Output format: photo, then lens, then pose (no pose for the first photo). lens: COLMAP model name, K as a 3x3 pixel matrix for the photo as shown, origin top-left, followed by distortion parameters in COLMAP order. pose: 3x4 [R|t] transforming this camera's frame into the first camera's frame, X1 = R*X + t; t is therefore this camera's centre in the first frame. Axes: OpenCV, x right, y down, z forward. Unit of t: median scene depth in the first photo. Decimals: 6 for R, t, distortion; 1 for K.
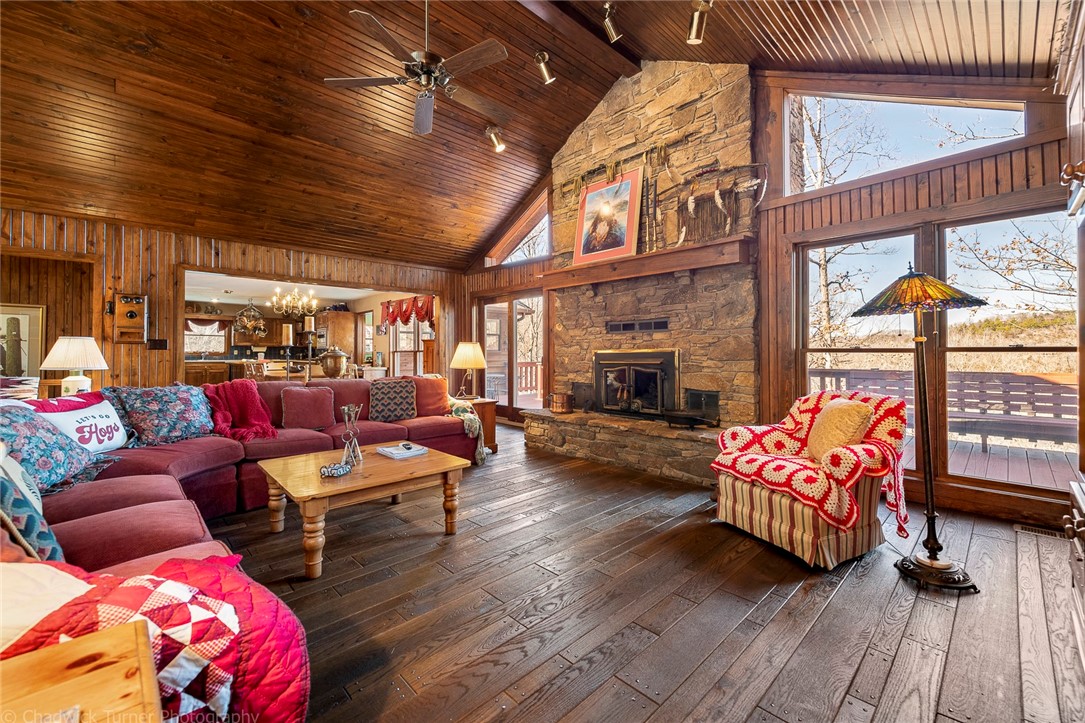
lens RADIAL K [[440.1, 0, 549.9], [0, 440.1, 351.8], [0, 0, 1]] dist [0.003676, 0.000163]
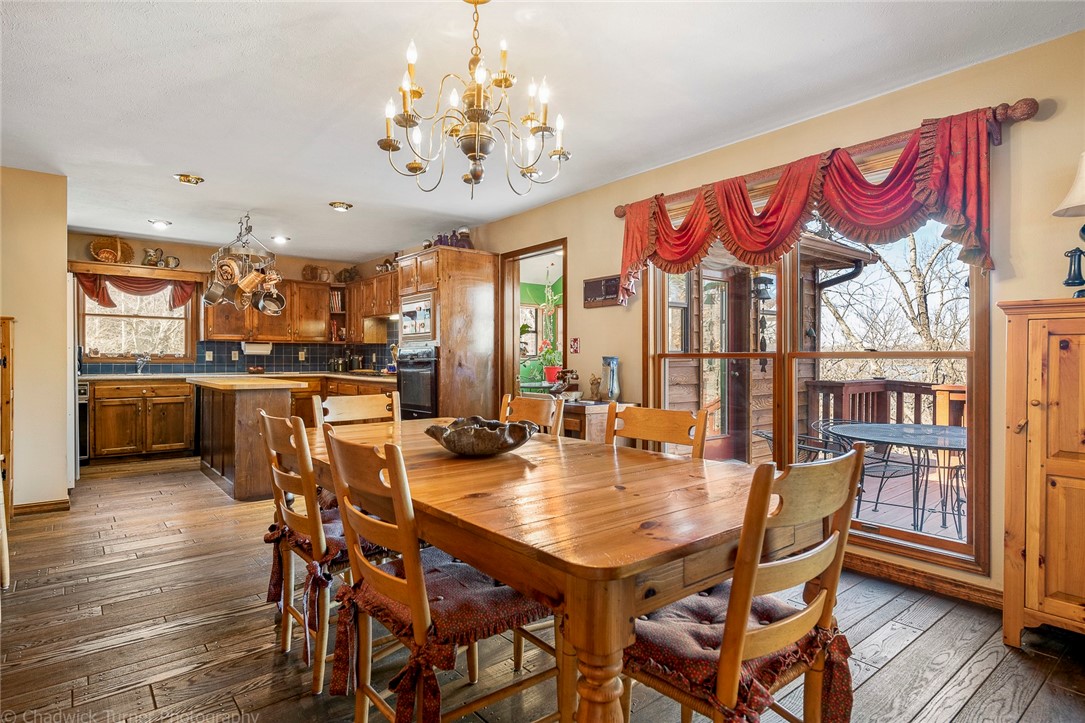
lens RADIAL K [[594.2, 0, 539.0], [0, 594.2, 361.4], [0, 0, 1]] dist [-0.004885, 0.000117]
pose [[0.994662, 0.002166, -0.103160, -0.333800], [-0.001132, 0.999949, 0.010077, 0.000451], [0.103177, -0.009907, 0.994614, 0.458695]]
